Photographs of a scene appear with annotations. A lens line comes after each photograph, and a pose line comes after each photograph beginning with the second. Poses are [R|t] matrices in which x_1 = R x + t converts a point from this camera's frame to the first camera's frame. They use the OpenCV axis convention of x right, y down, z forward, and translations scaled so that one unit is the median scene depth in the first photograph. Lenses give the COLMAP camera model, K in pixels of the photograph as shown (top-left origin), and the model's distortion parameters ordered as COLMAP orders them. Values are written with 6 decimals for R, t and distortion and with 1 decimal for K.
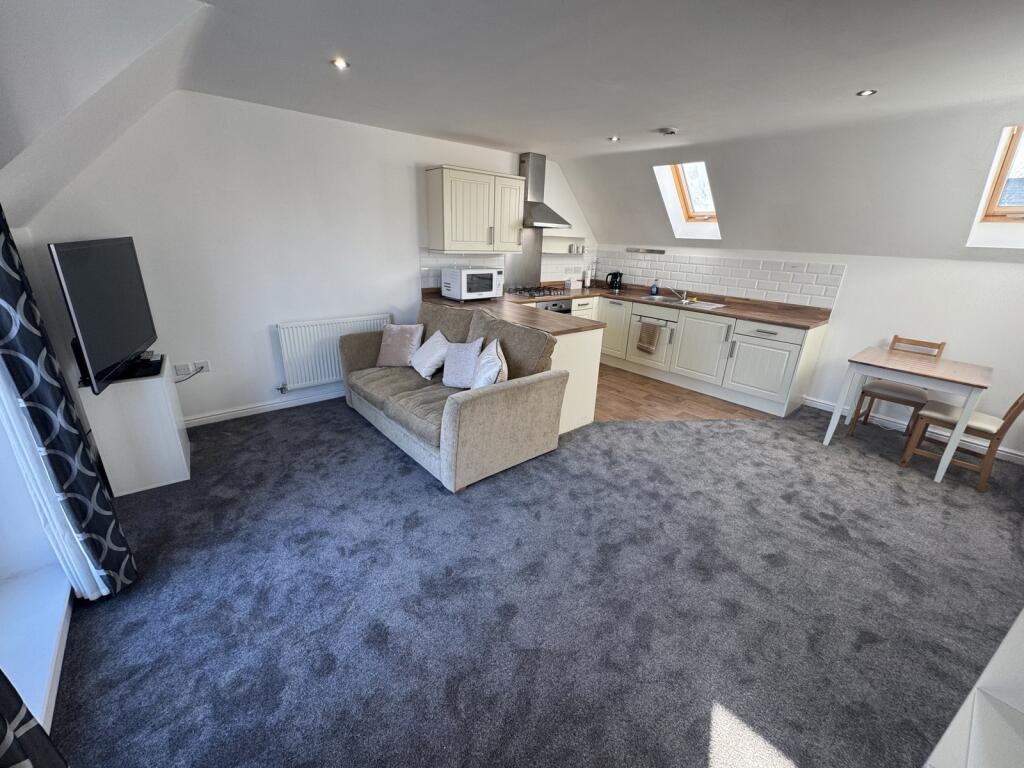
lens RADIAL K [[408.1, 0, 512.6], [0, 408.1, 383.8], [0, 0, 1]] dist [-0.004173, 0.000841]
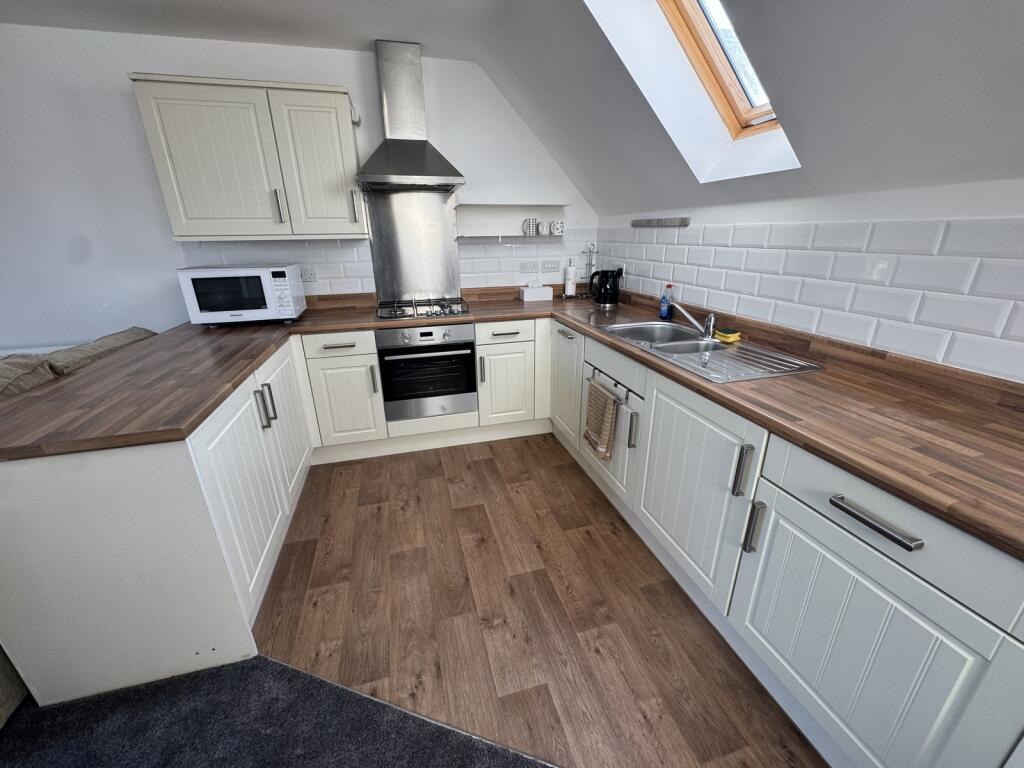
lens RADIAL K [[408.1, 0, 512.5], [0, 408.1, 384.6], [0, 0, 1]] dist [-0.004173, 0.000841]
pose [[0.906874, 0.101629, -0.408963, 0.493195], [-0.099125, 0.994698, 0.027376, -0.179342], [0.409577, 0.015712, 0.912140, 0.660204]]
